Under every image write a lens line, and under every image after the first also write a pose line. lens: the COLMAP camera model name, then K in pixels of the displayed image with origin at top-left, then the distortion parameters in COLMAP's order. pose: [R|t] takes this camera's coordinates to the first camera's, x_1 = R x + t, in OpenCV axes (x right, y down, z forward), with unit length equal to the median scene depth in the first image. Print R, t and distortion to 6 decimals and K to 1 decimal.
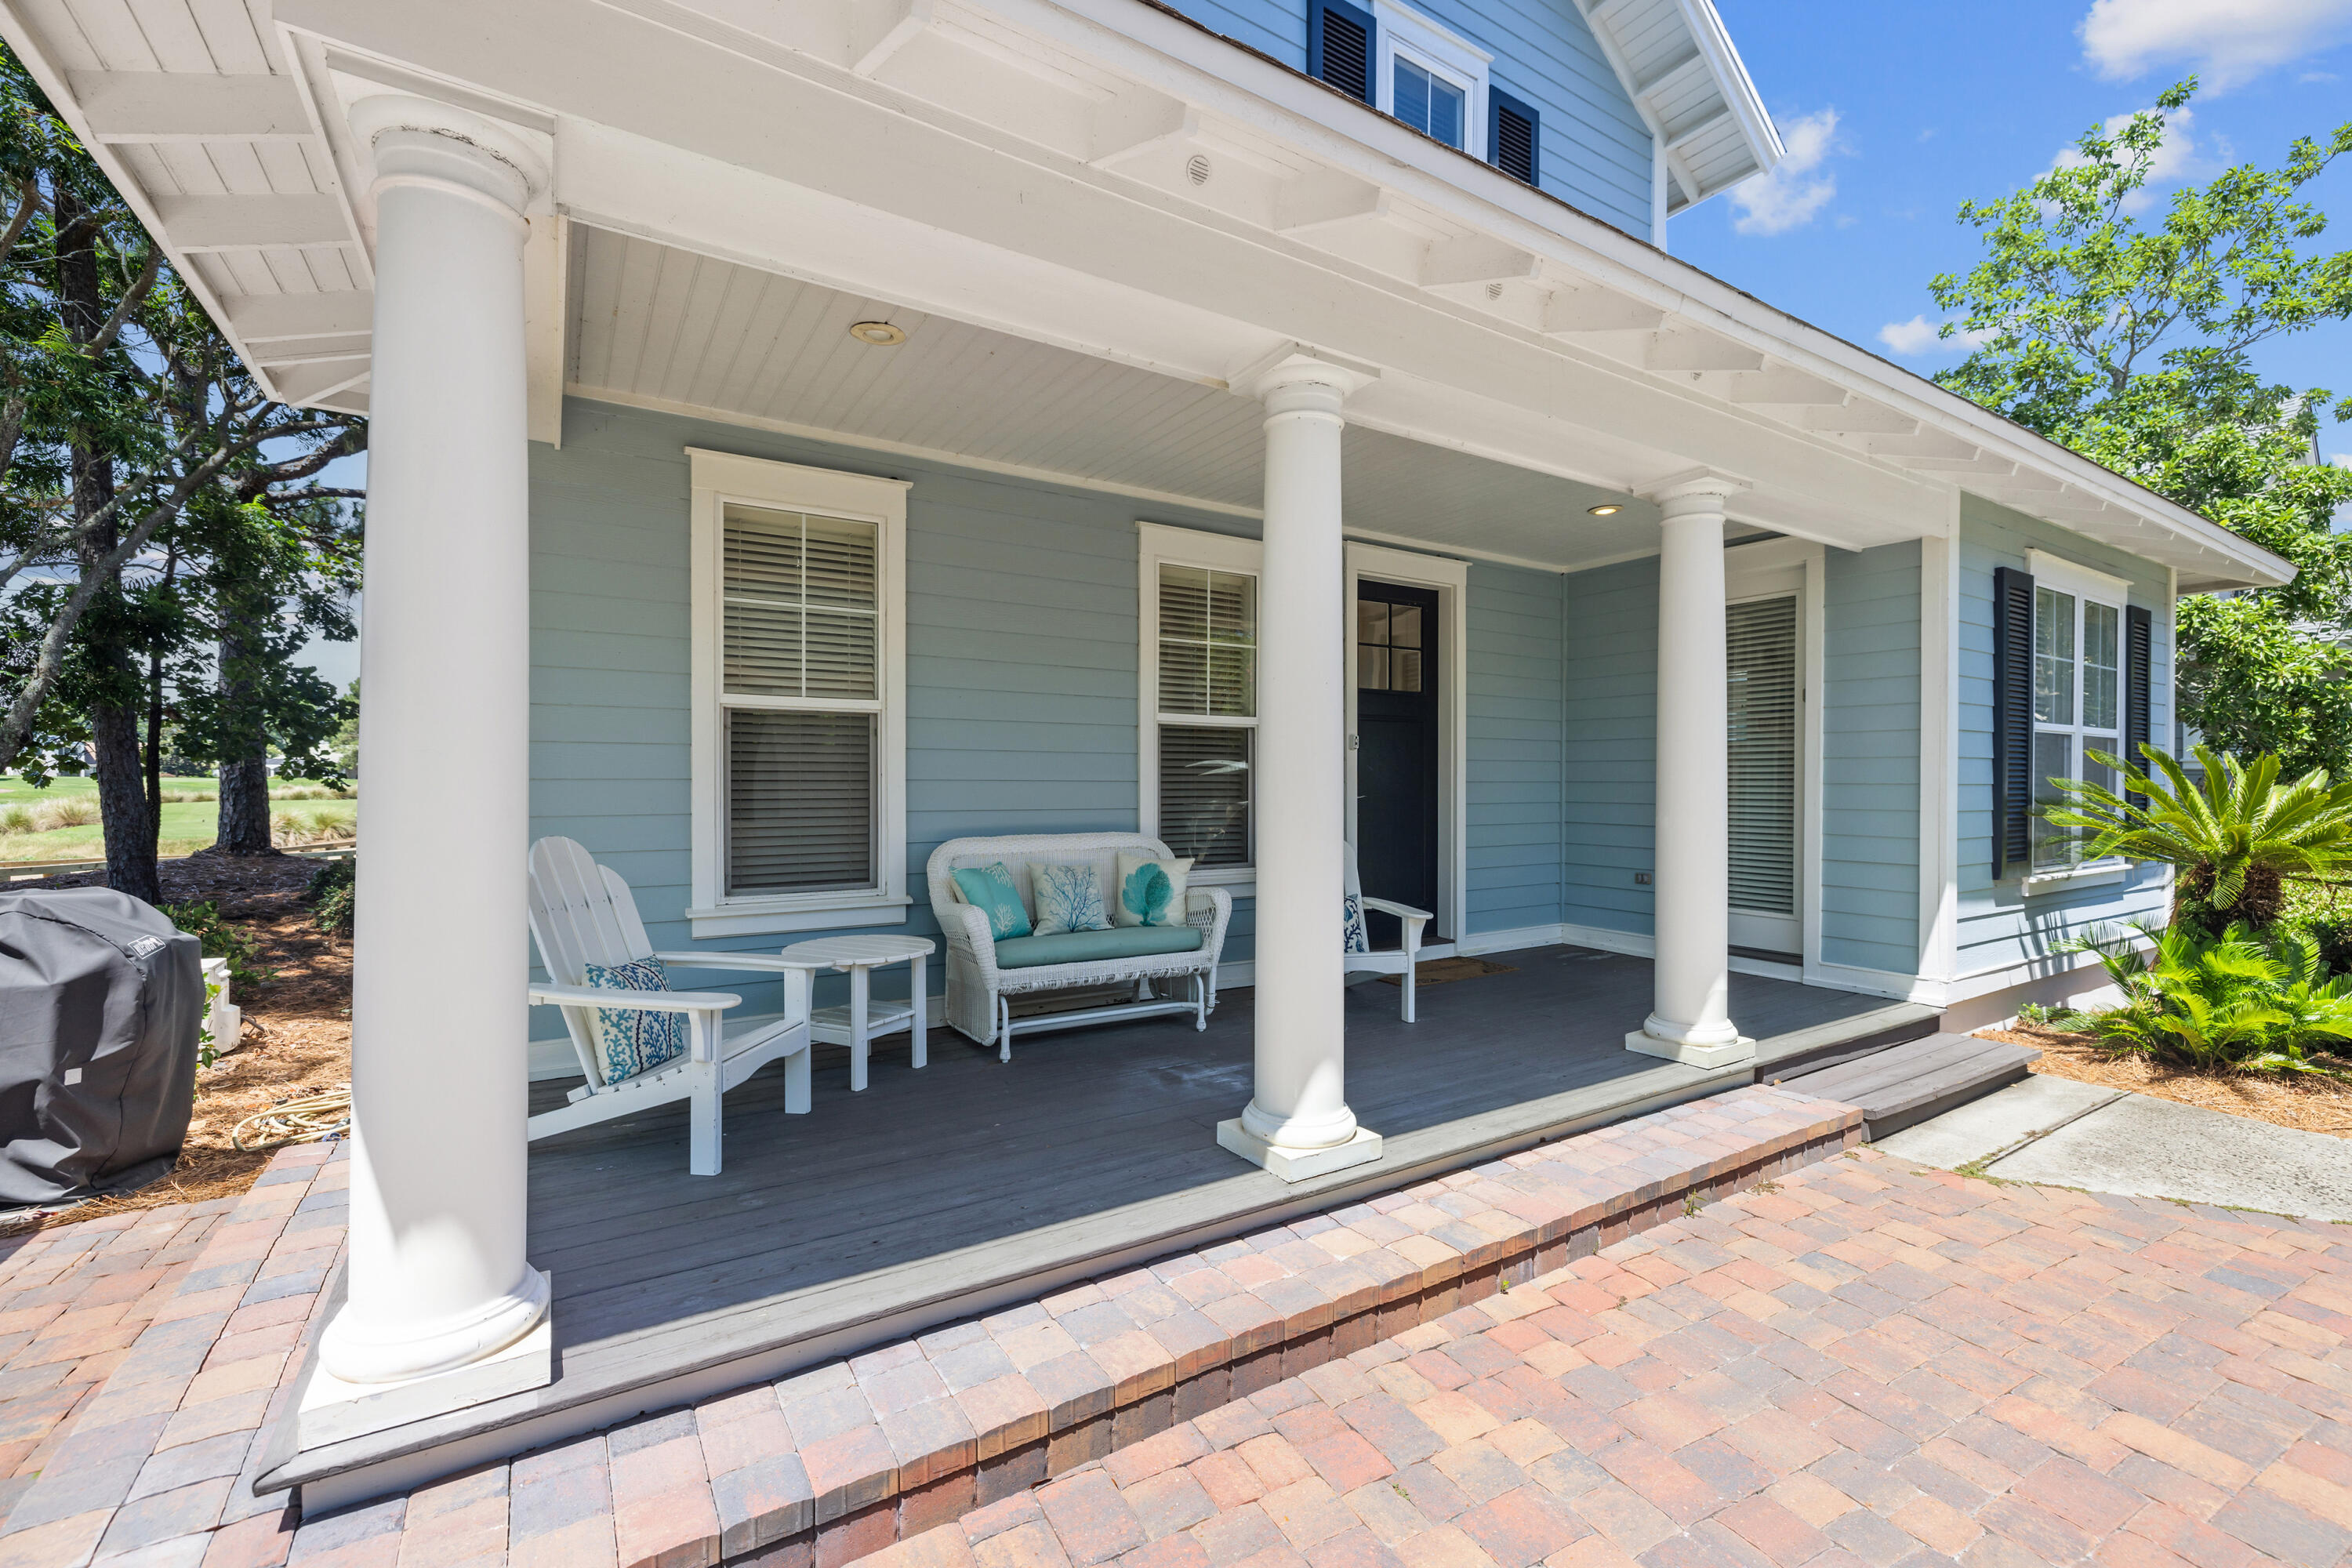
lens RADIAL K [[996.0, 0, 1180.9], [0, 996.0, 788.6], [0, 0, 1]] dist [-0.000556, 0.000703]
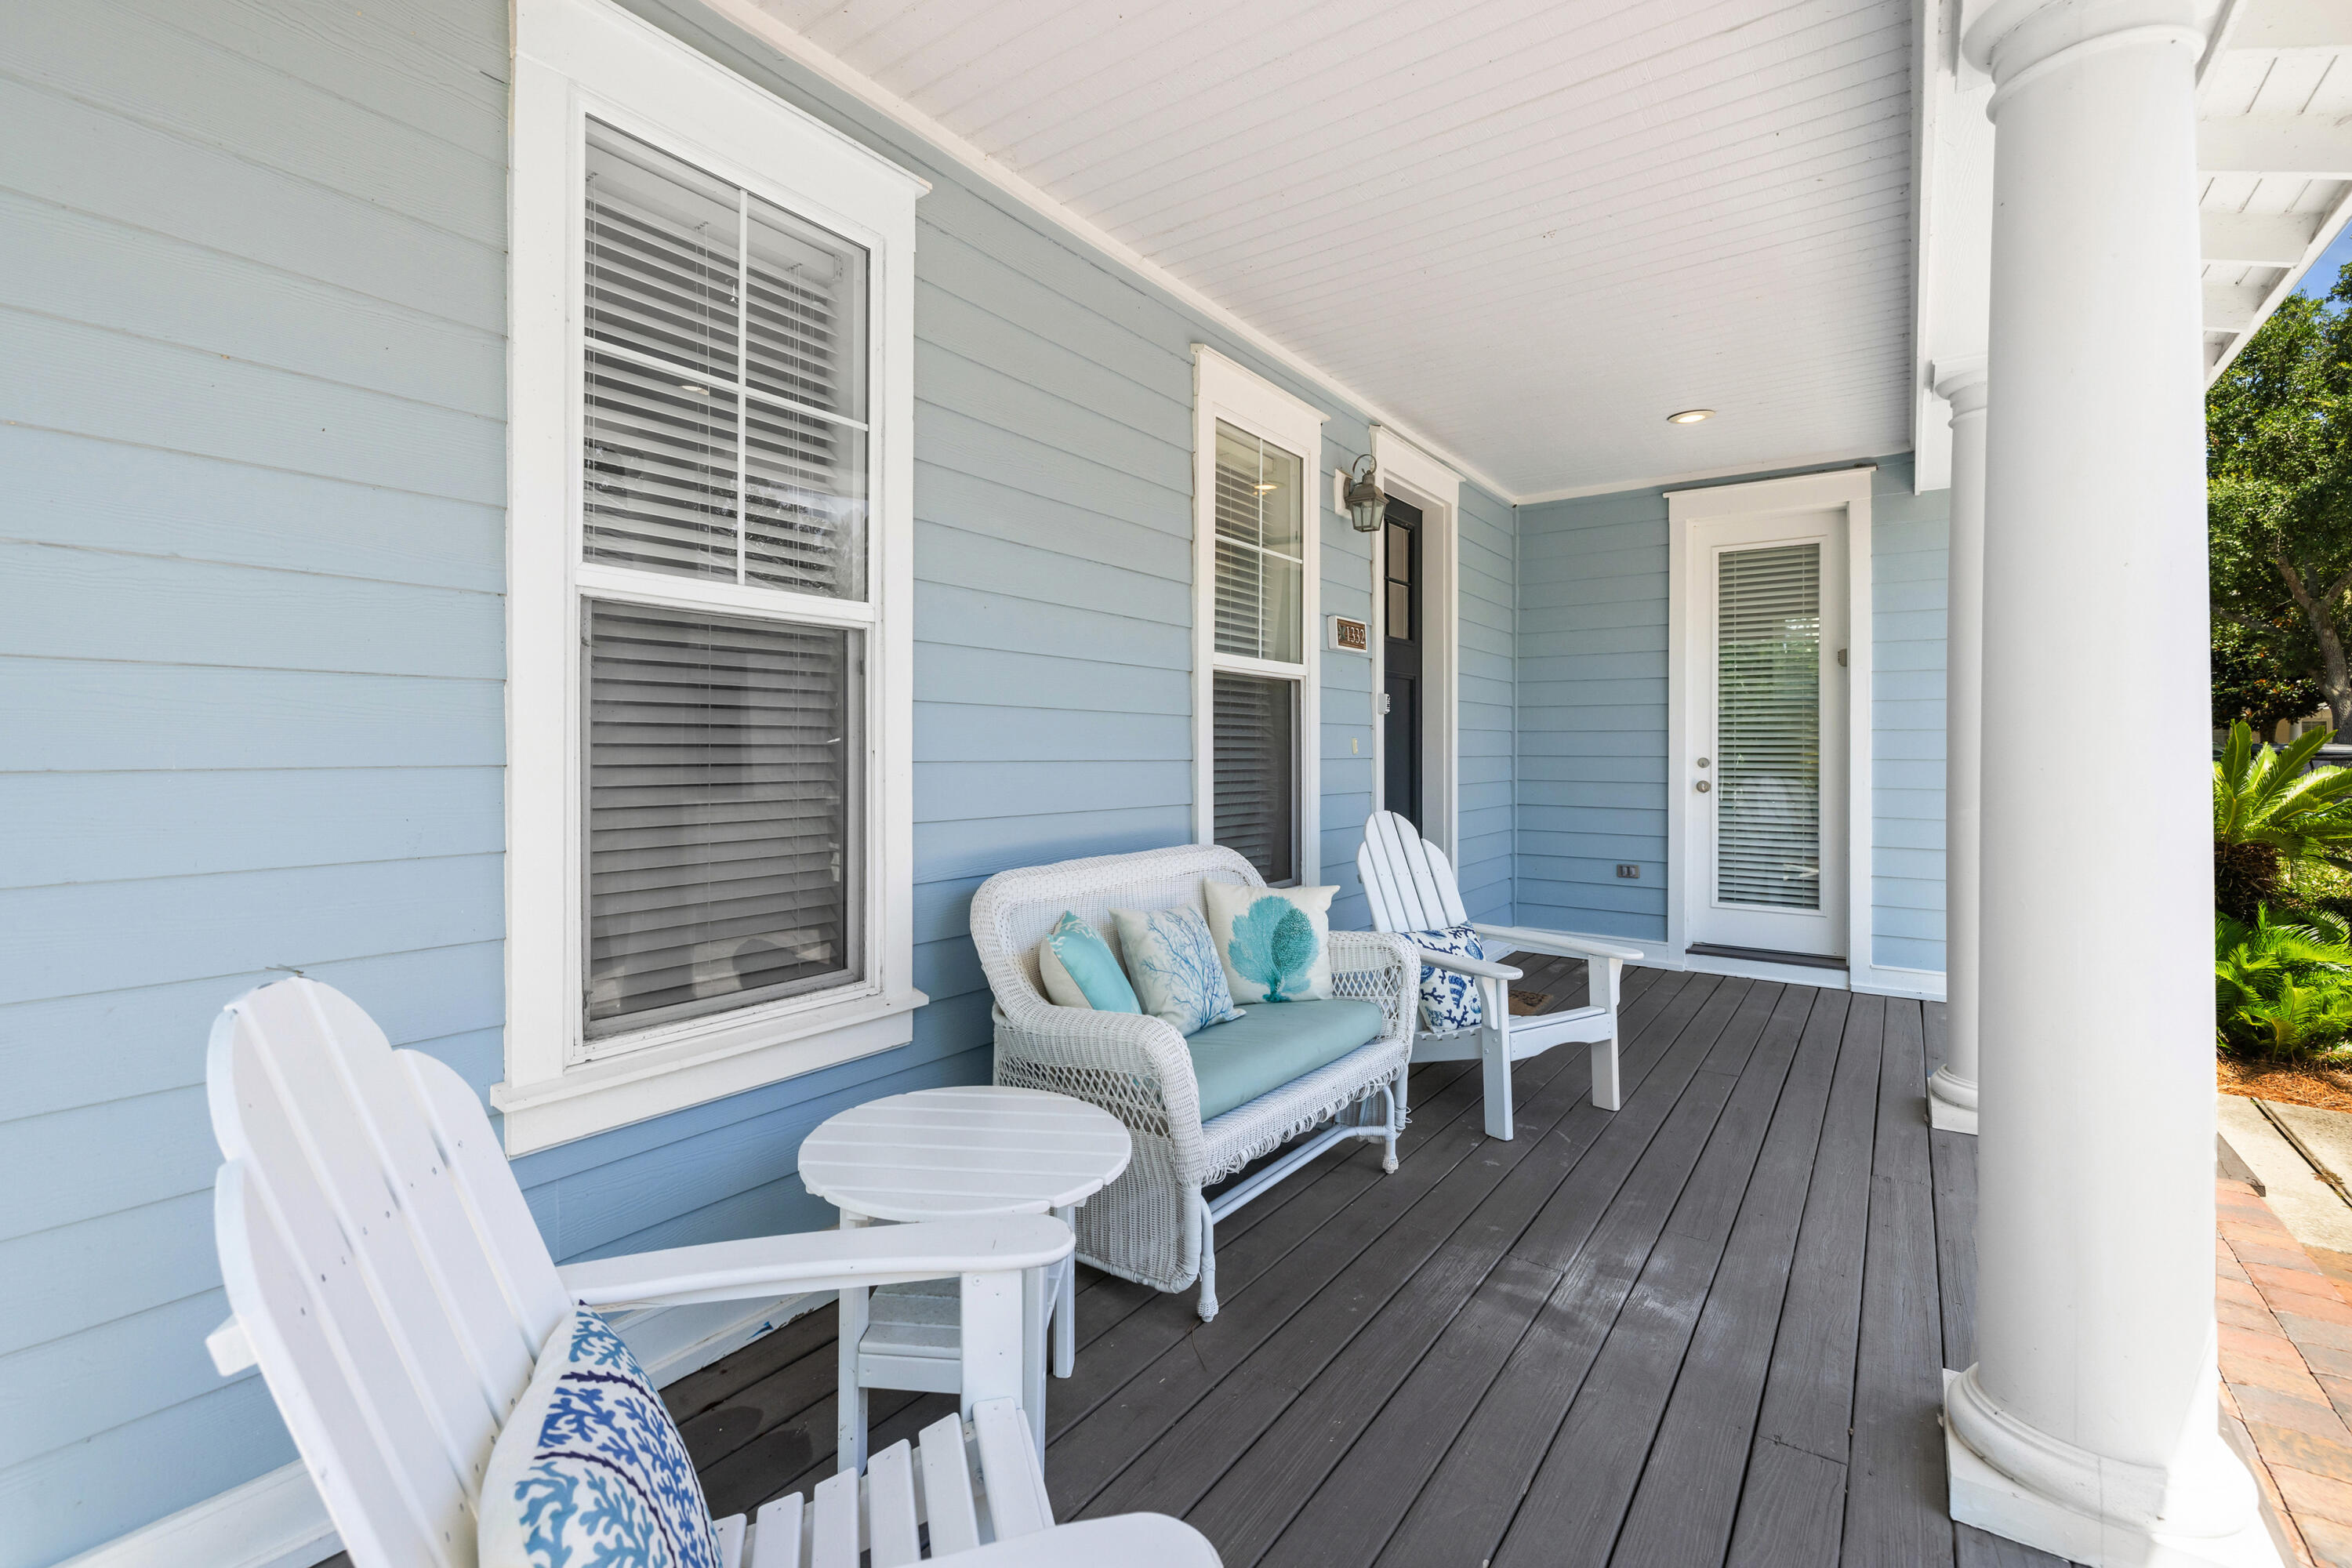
lens RADIAL K [[1051.5, 0, 1113.0], [0, 1051.5, 751.8], [0, 0, 1]] dist [0.001521, 0.000108]
pose [[0.937906, -0.000951, 0.346889, -0.342901], [0.003142, 0.999979, -0.005754, -0.010049], [-0.346876, 0.006487, 0.937889, 0.430252]]
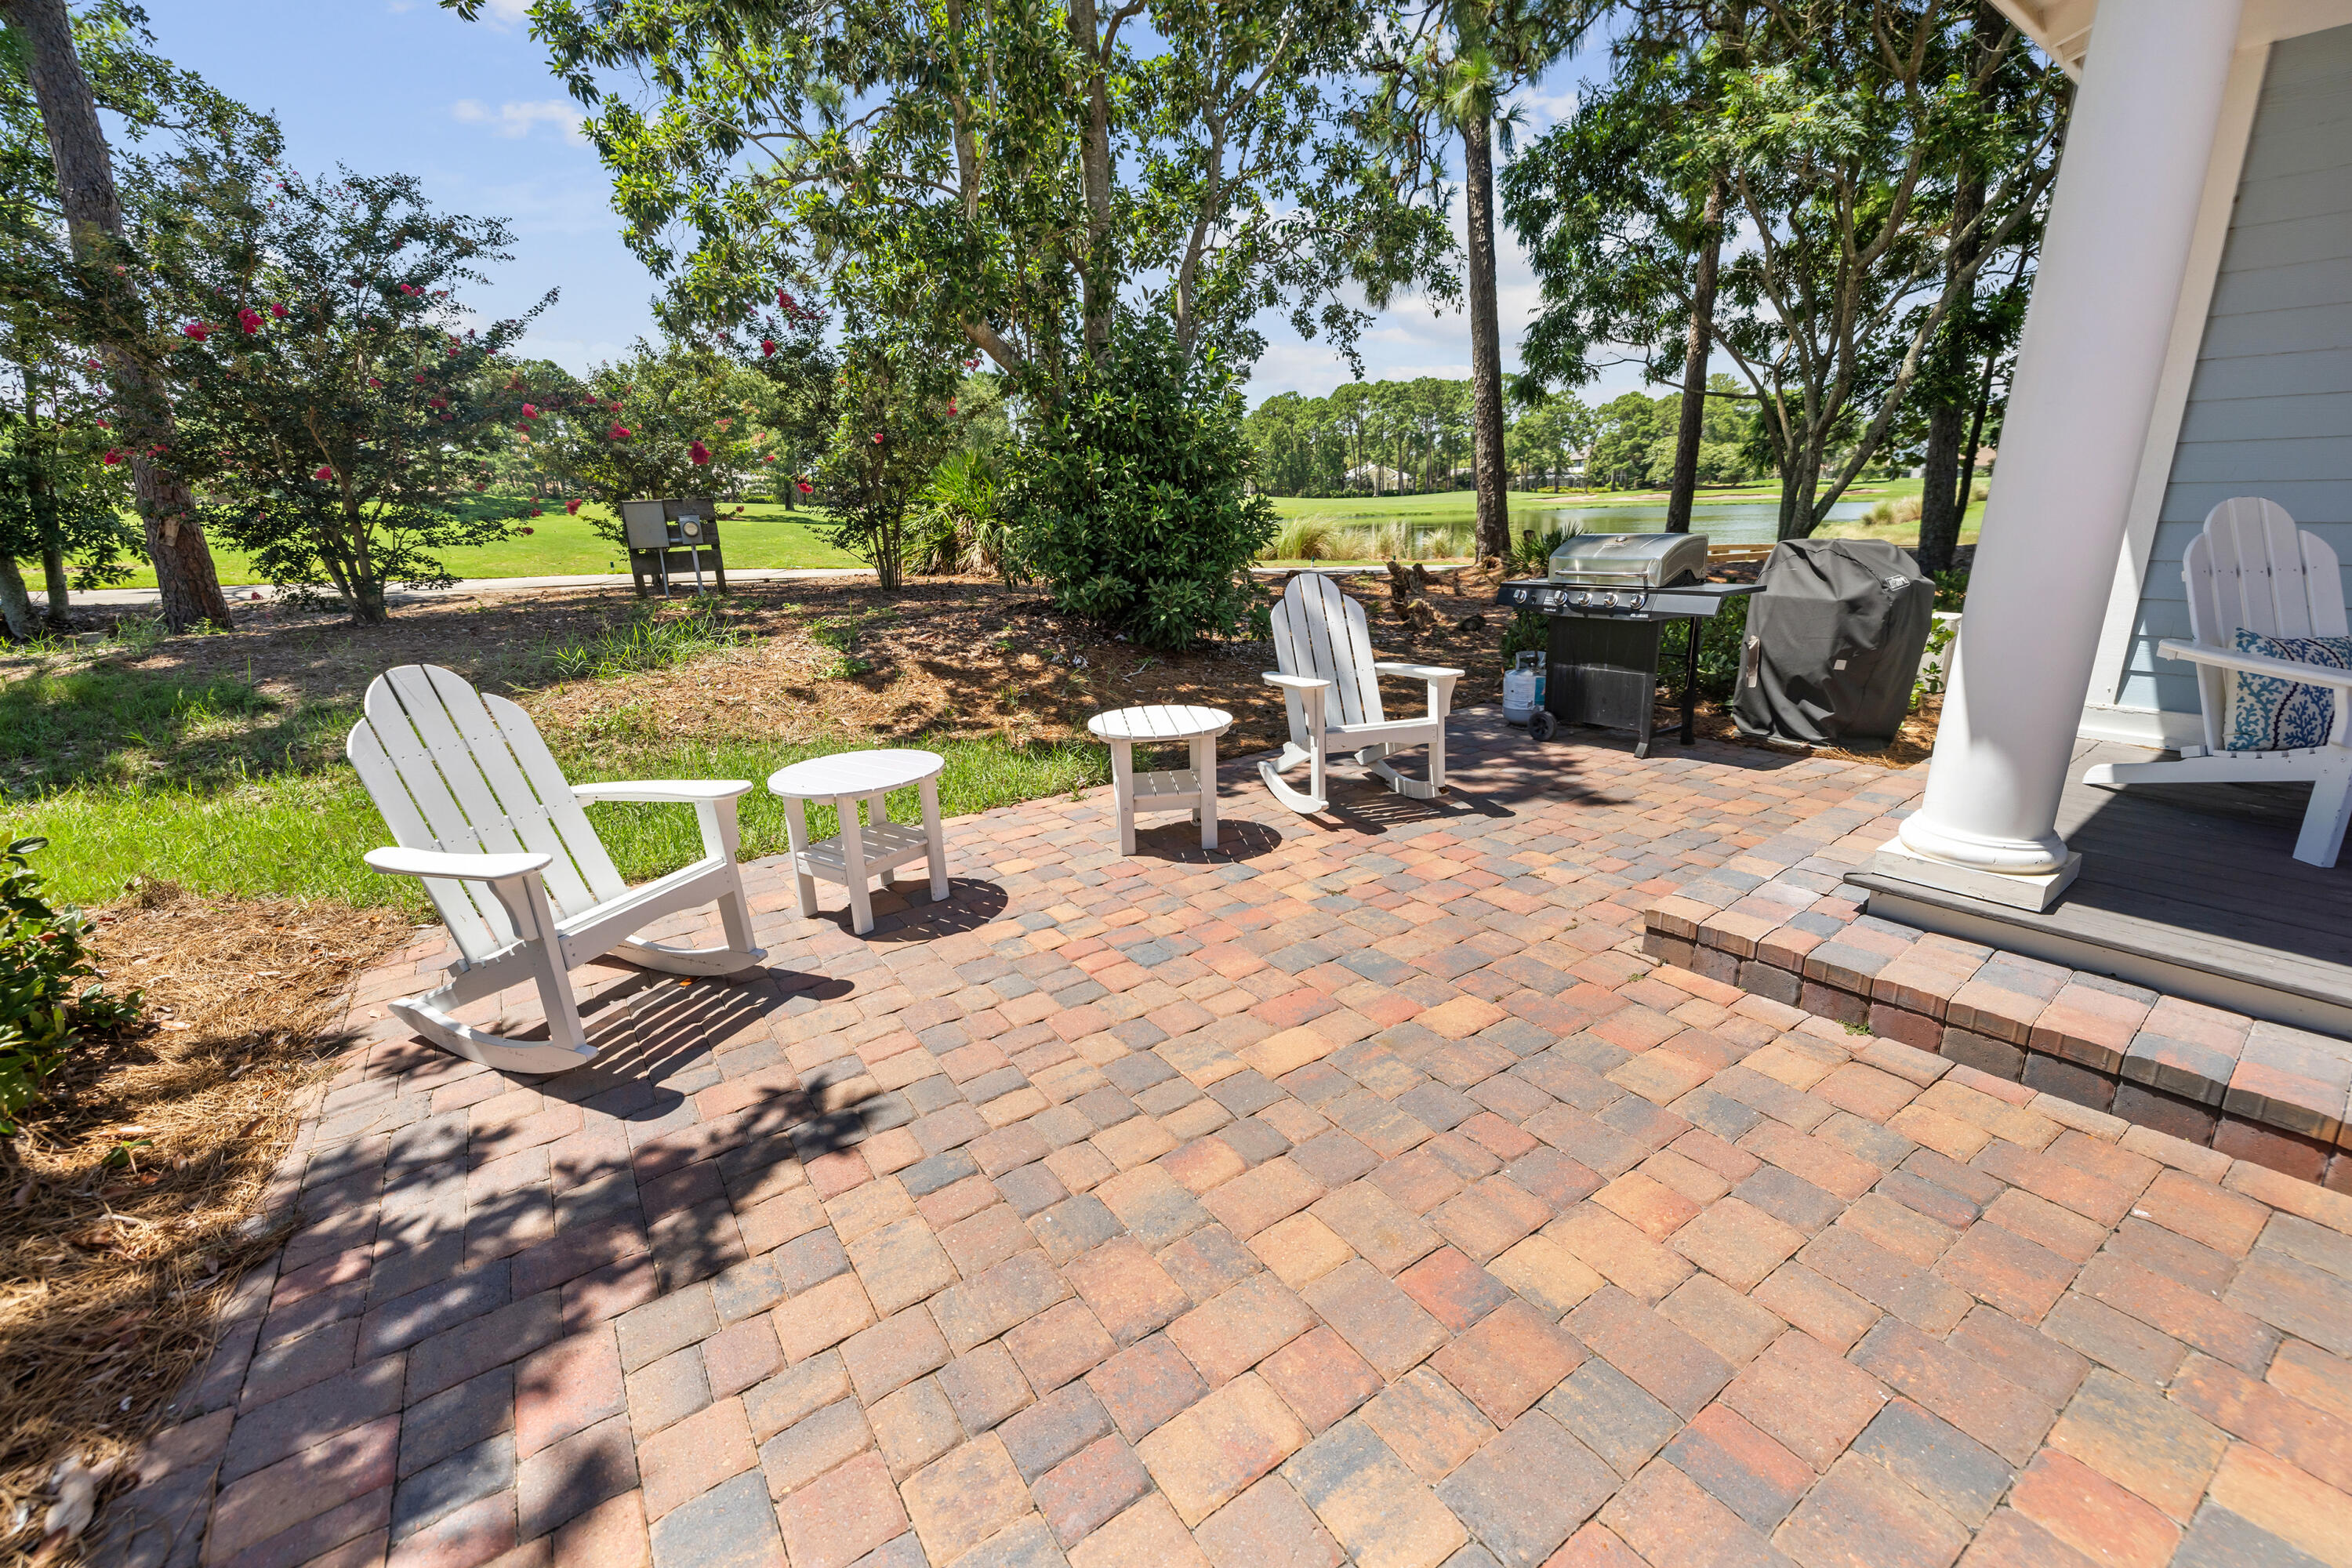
lens RADIAL K [[994.9, 0, 1177.6], [0, 994.9, 773.9], [0, 0, 1]] dist [-0.001873, 0.000737]
pose [[0.103192, 0.264718, -0.958789, 0.174604], [0.010910, 0.963575, 0.267214, 0.025794], [0.994602, -0.038035, 0.096545, -0.092348]]
